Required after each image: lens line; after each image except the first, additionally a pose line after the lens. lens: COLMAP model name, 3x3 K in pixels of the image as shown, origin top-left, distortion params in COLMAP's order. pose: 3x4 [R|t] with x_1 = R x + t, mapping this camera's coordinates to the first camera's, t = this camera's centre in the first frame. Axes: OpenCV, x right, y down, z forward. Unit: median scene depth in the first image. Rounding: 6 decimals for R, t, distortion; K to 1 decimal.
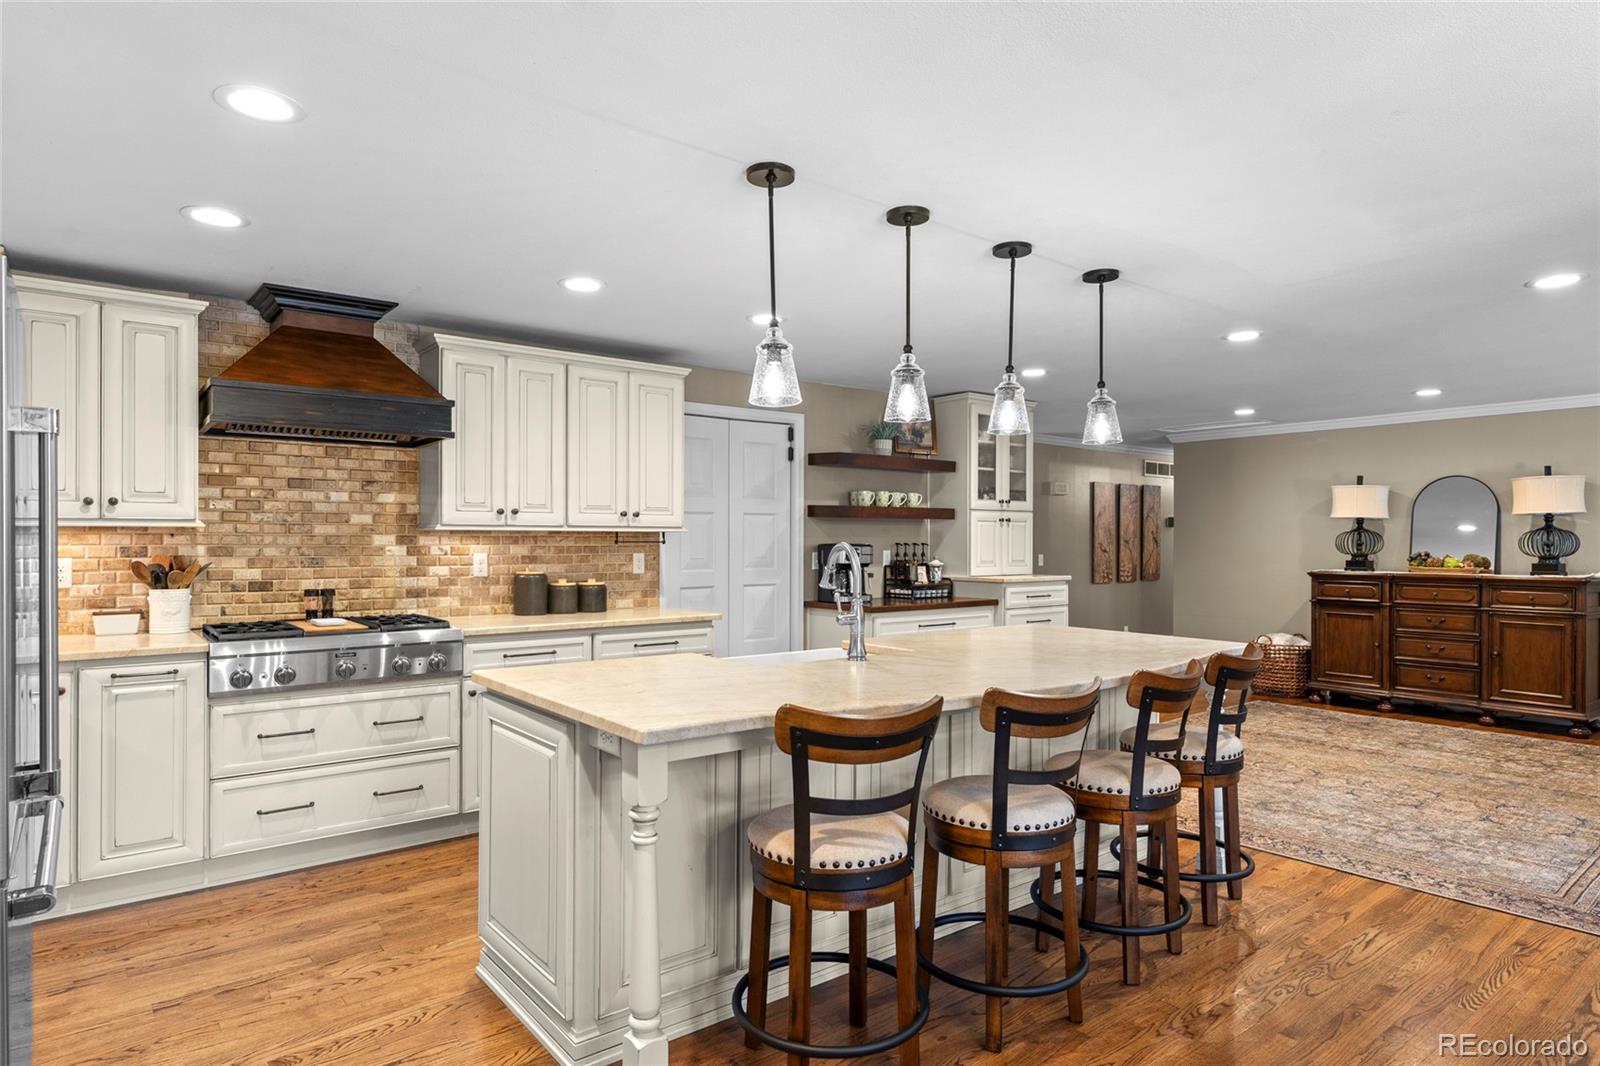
lens RADIAL K [[912.2, 0, 793.8], [0, 912.2, 535.8], [0, 0, 1]] dist [-0.003241, 0.000525]
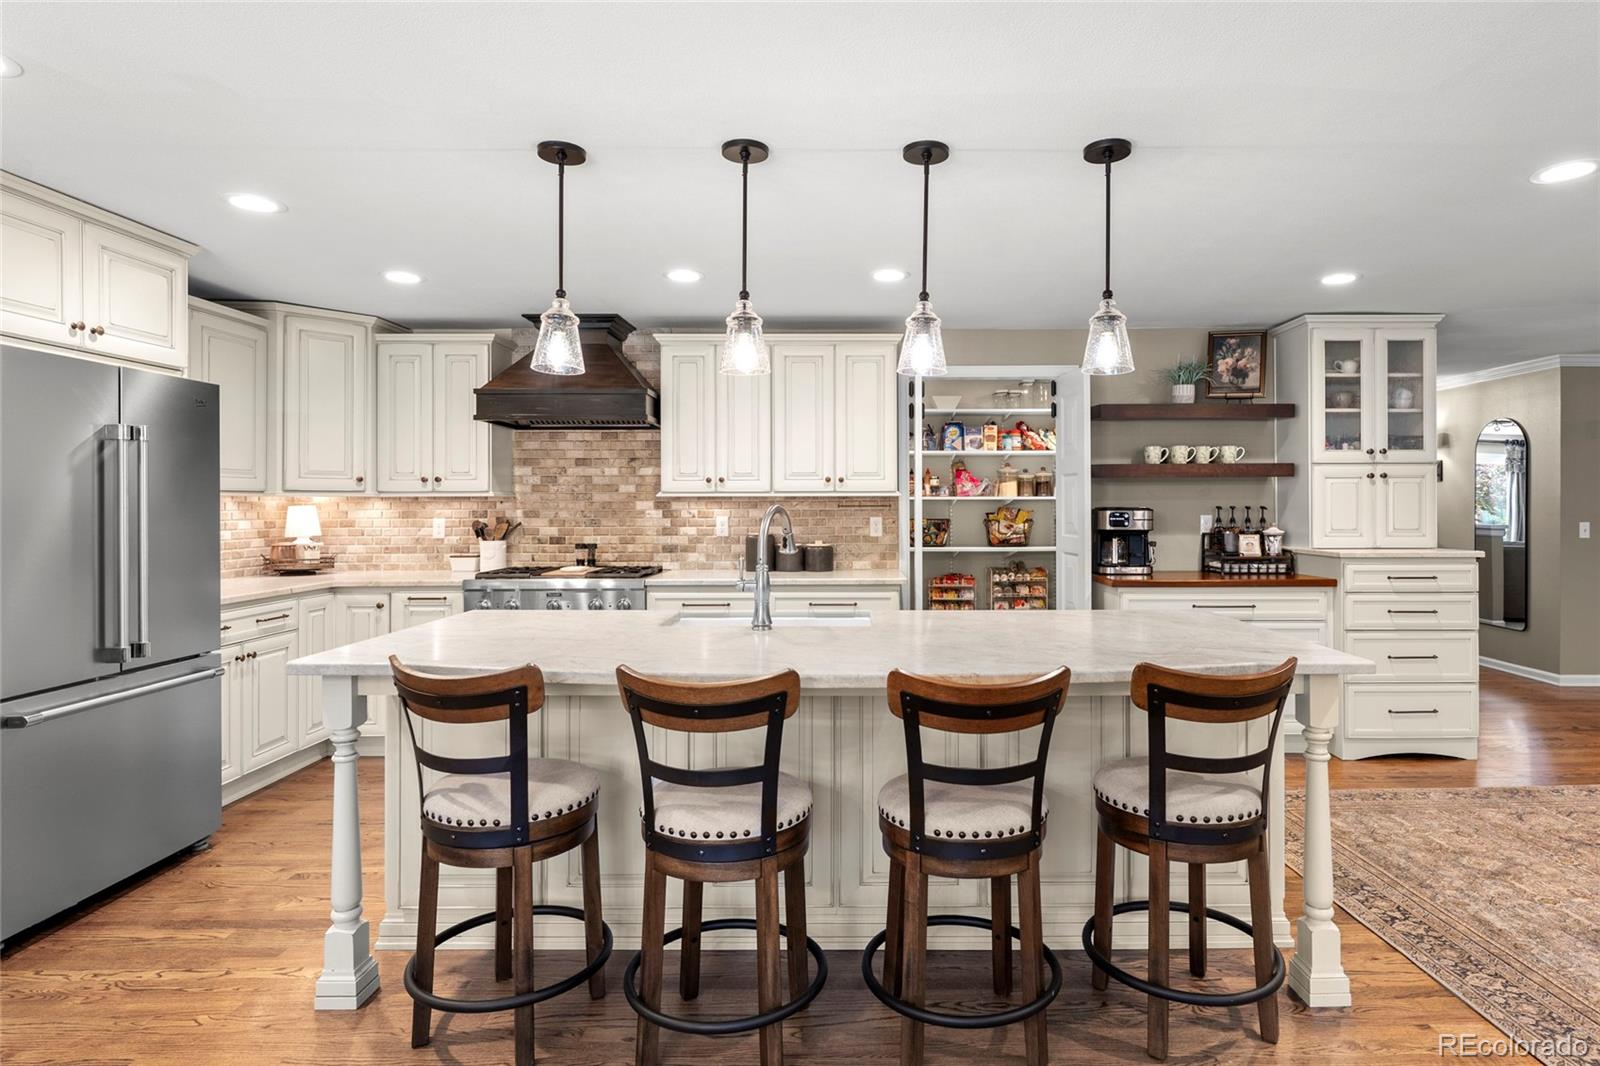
lens RADIAL K [[859.4, 0, 858.6], [0, 859.4, 503.1], [0, 0, 1]] dist [-0.001287, -0.001245]
pose [[0.790216, -0.006572, -0.612794, 0.492553], [0.006961, 0.999974, -0.001747, 0.005653], [0.612789, -0.002885, 0.790241, 0.254115]]
